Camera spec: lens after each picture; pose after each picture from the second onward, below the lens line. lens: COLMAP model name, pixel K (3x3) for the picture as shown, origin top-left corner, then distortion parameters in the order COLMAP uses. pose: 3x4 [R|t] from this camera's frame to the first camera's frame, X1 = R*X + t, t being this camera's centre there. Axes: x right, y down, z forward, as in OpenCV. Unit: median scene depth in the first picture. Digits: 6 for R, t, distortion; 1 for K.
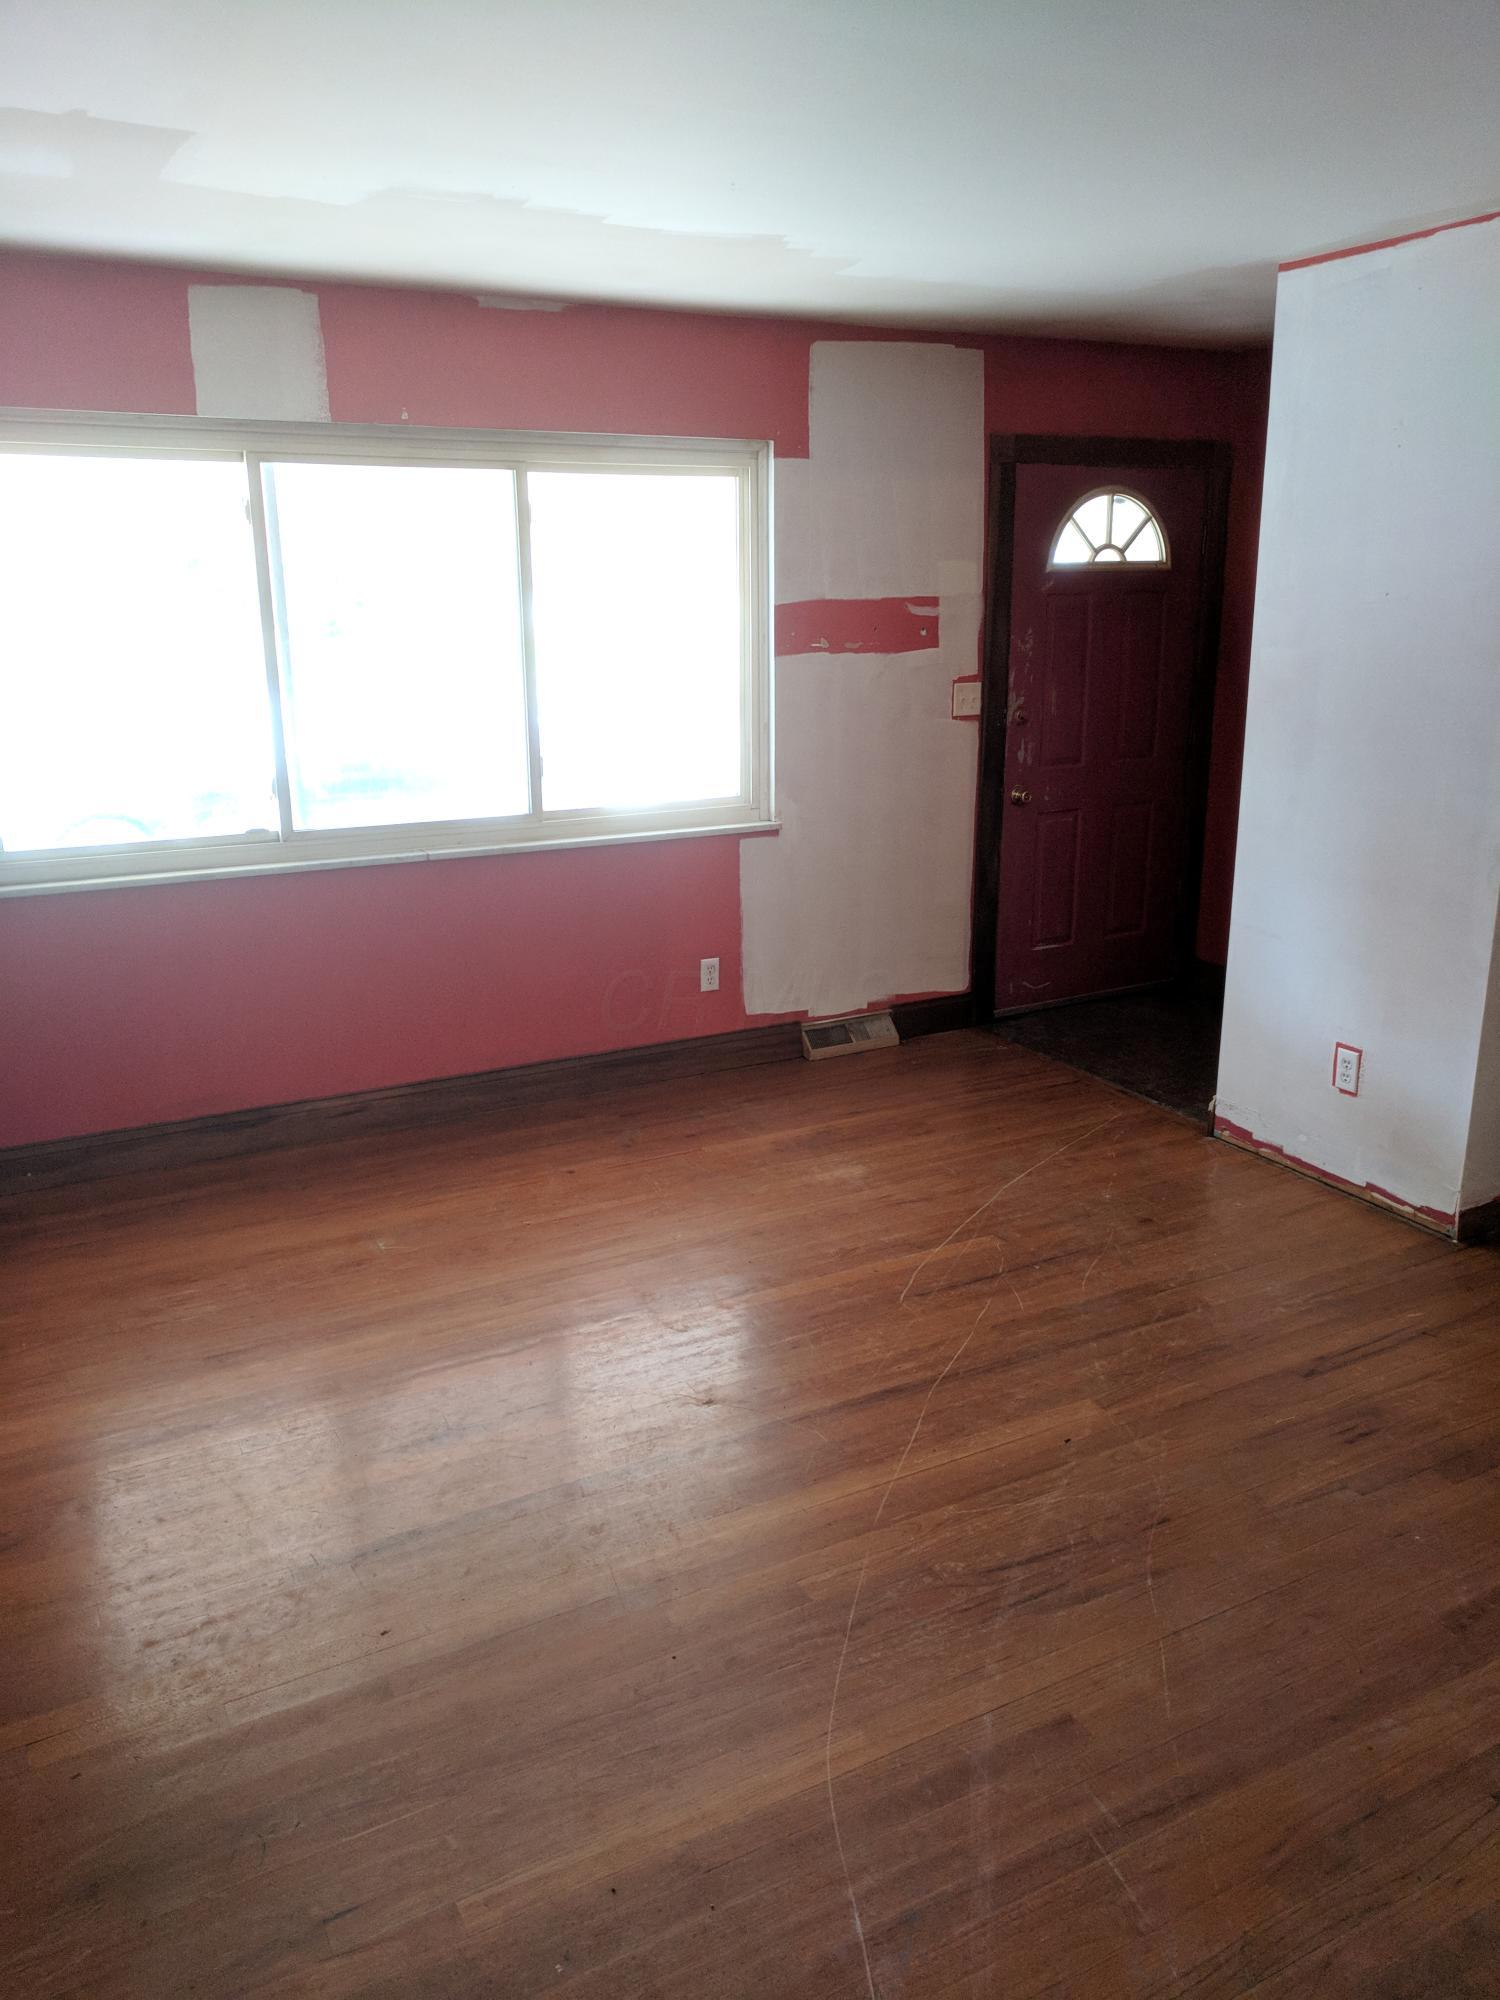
lens RADIAL K [[1495.9, 0, 746.4], [0, 1495.9, 994.4], [0, 0, 1]] dist [0.001383, 0.013267]
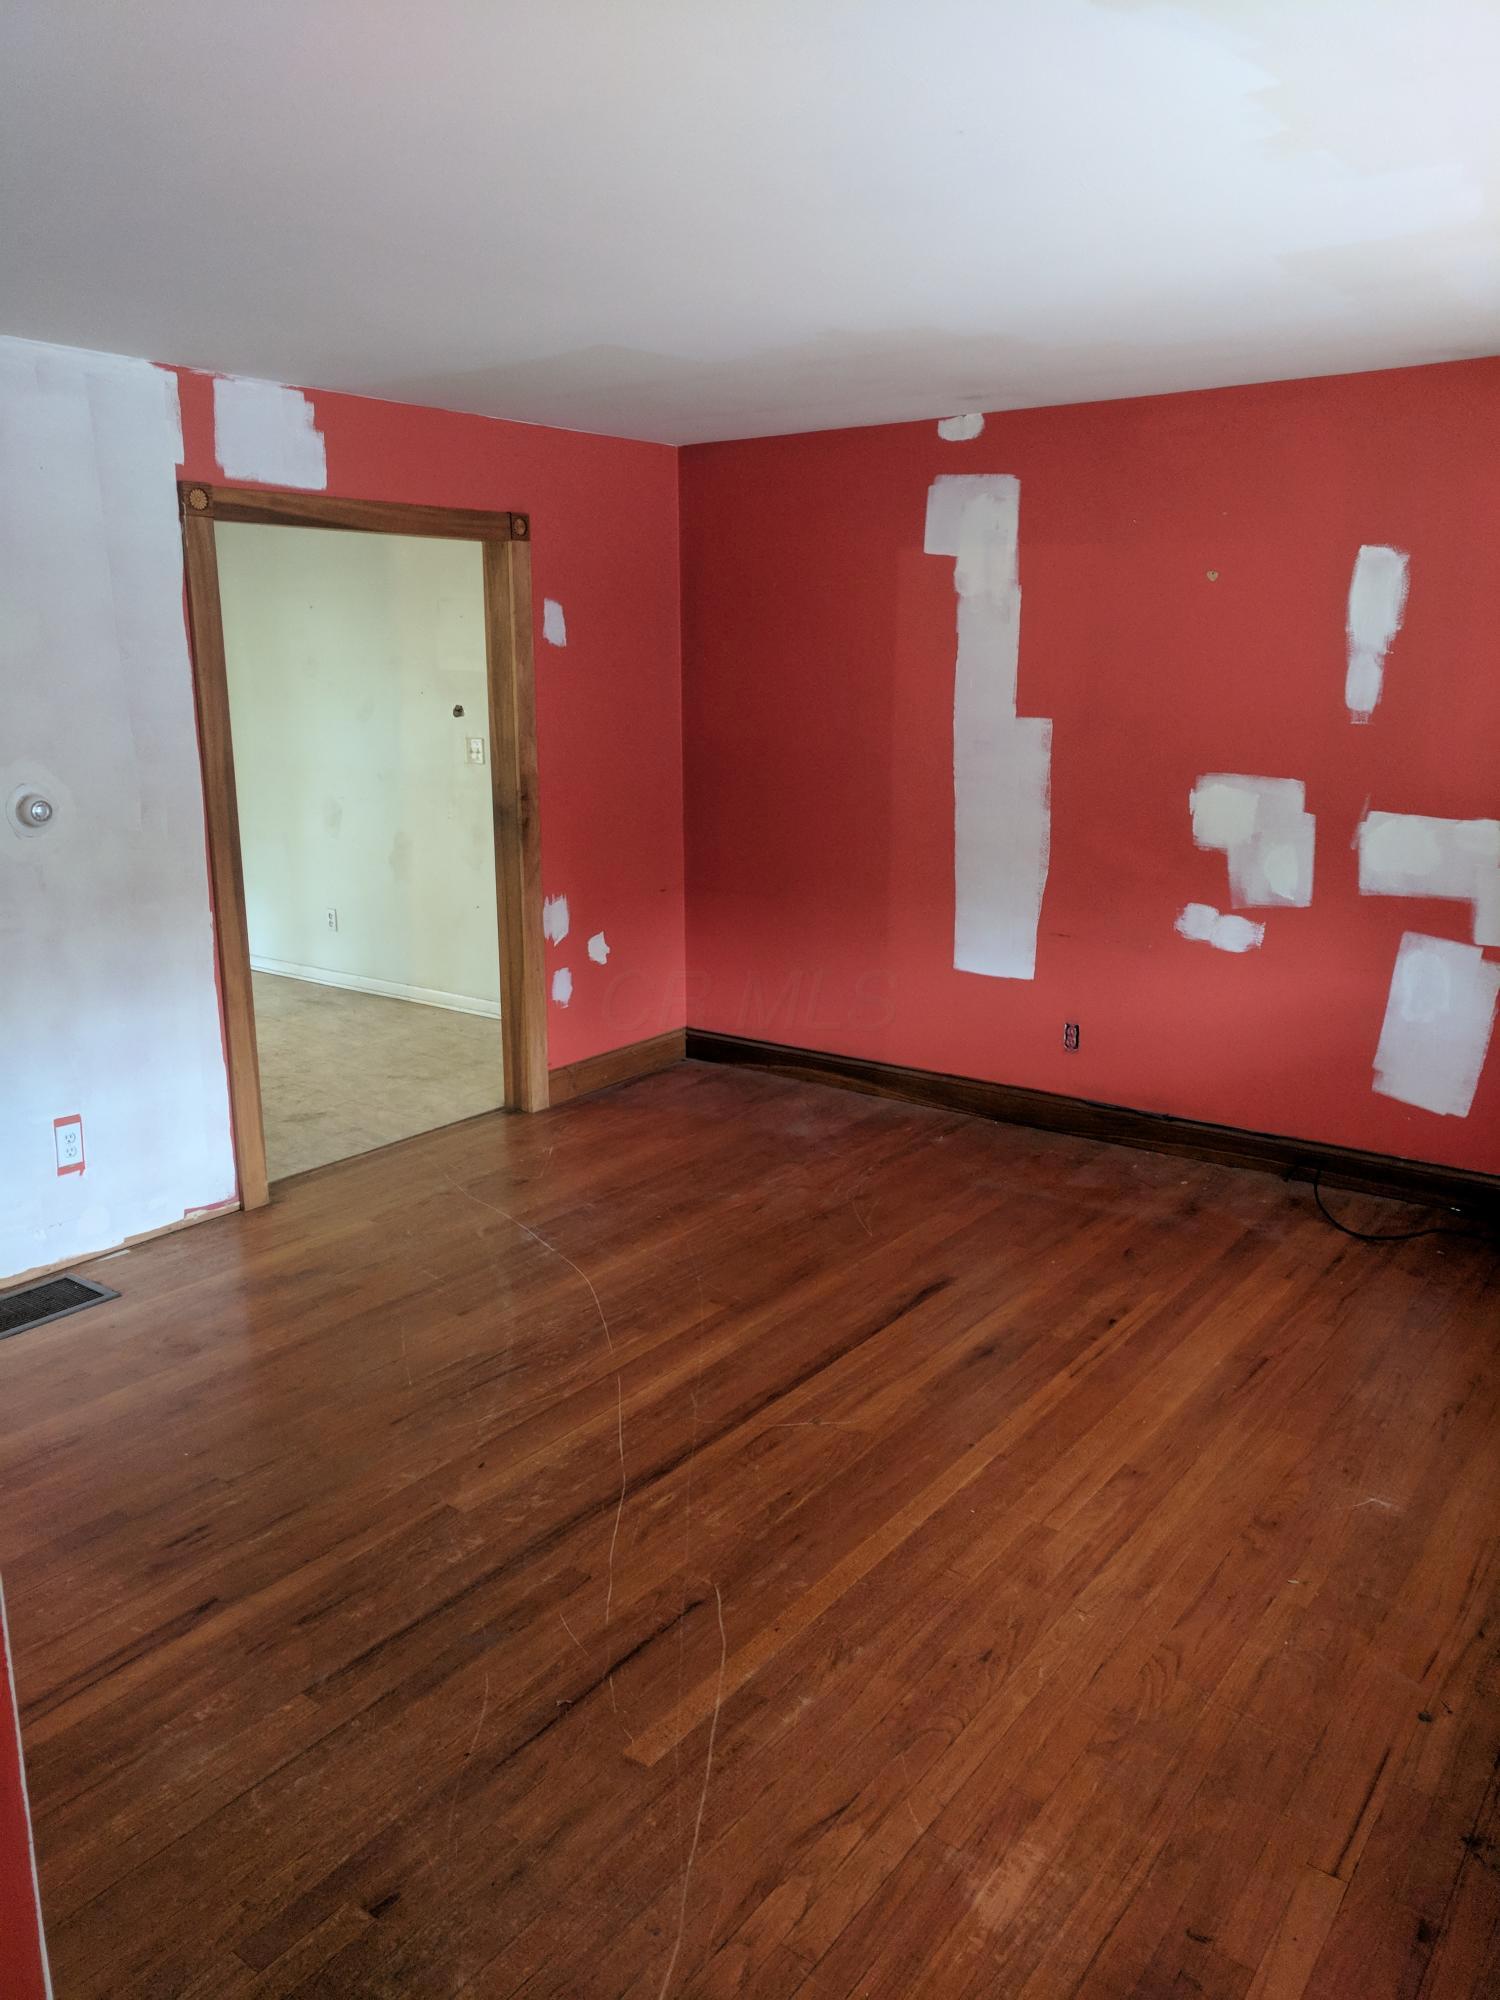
lens RADIAL K [[1495.9, 0, 746.4], [0, 1495.9, 994.4], [0, 0, 1]] dist [0.001383, 0.013267]
pose [[-0.903733, 0.107261, -0.414442, 0.398574], [-0.102046, 0.886220, 0.451885, -0.440457], [0.415757, 0.450675, -0.789961, 1.568912]]
